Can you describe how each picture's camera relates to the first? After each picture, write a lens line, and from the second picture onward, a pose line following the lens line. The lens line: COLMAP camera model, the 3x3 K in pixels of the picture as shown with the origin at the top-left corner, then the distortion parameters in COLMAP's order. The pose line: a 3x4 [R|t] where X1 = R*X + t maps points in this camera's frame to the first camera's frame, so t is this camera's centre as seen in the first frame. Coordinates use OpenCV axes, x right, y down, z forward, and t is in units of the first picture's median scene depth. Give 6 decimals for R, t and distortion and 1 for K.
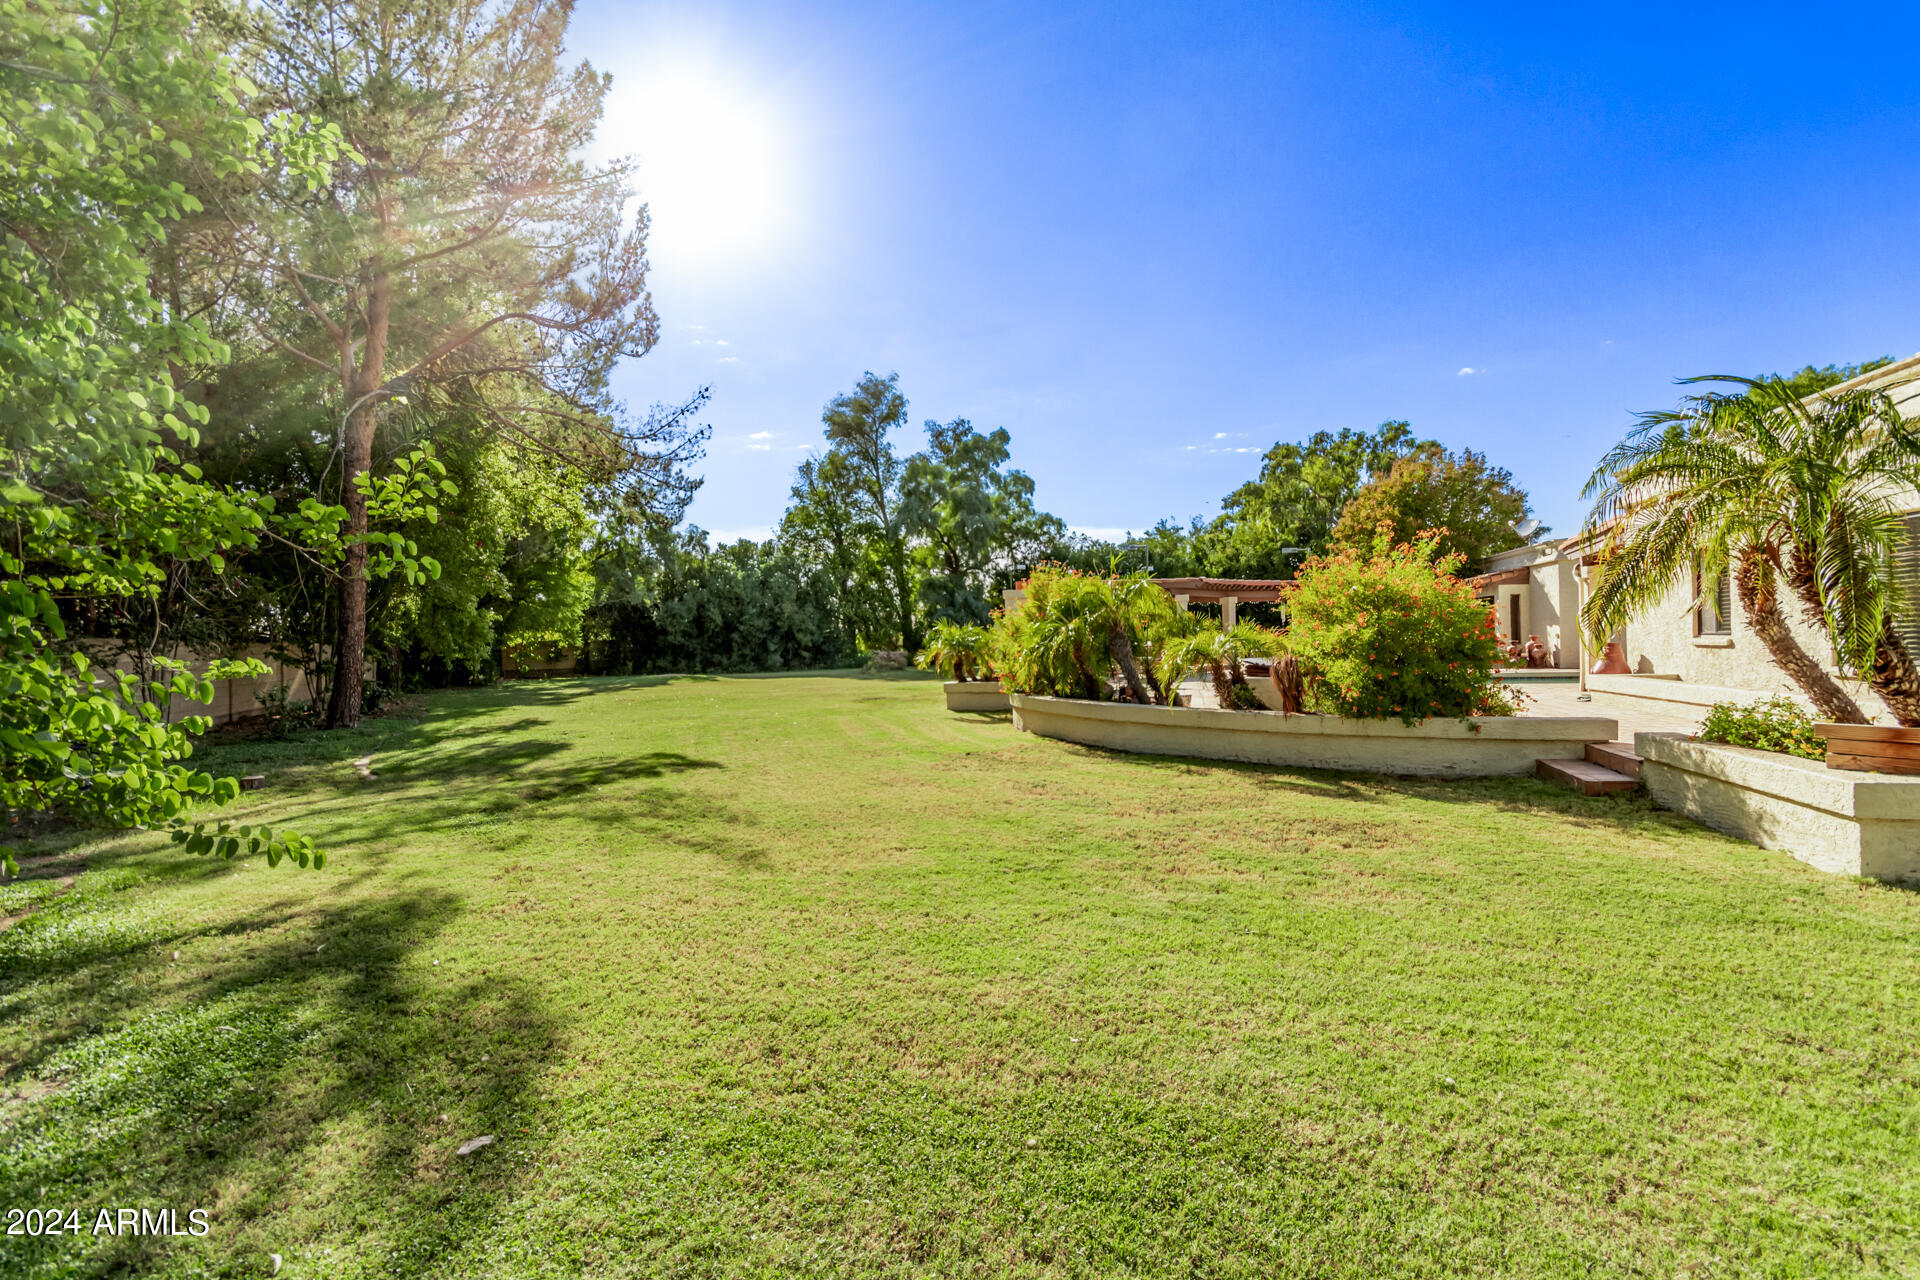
lens RADIAL K [[891.7, 0, 965.2], [0, 891.7, 642.0], [0, 0, 1]] dist [0.003628, -0.000237]
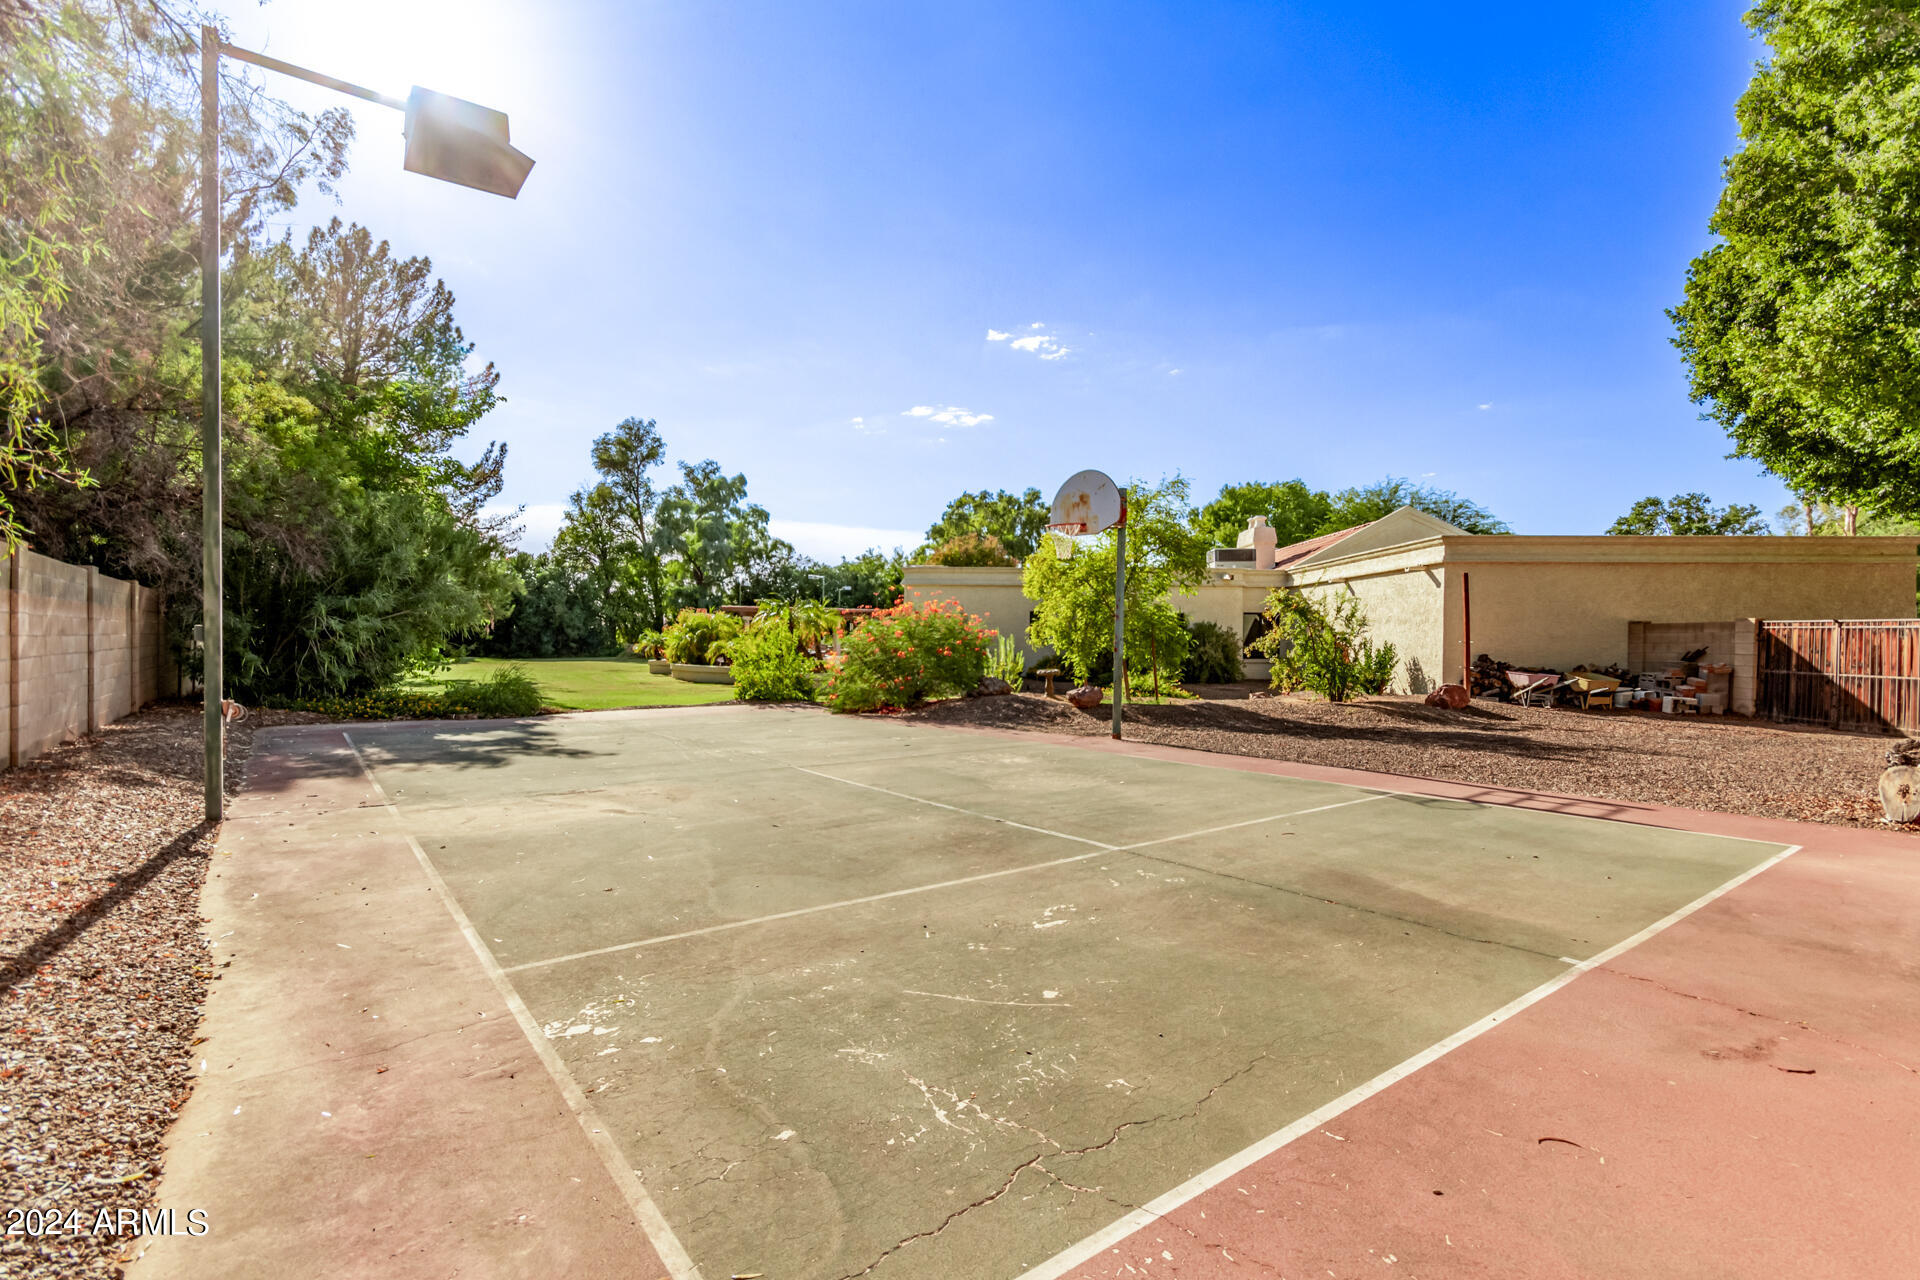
lens RADIAL K [[891.7, 0, 965.2], [0, 891.7, 642.0], [0, 0, 1]] dist [0.003628, -0.000237]
pose [[0.970721, 0.025745, 0.238826, 0.054136], [-0.026090, 0.999658, -0.001717, -0.002898], [-0.238788, -0.004565, 0.971061, -0.331875]]
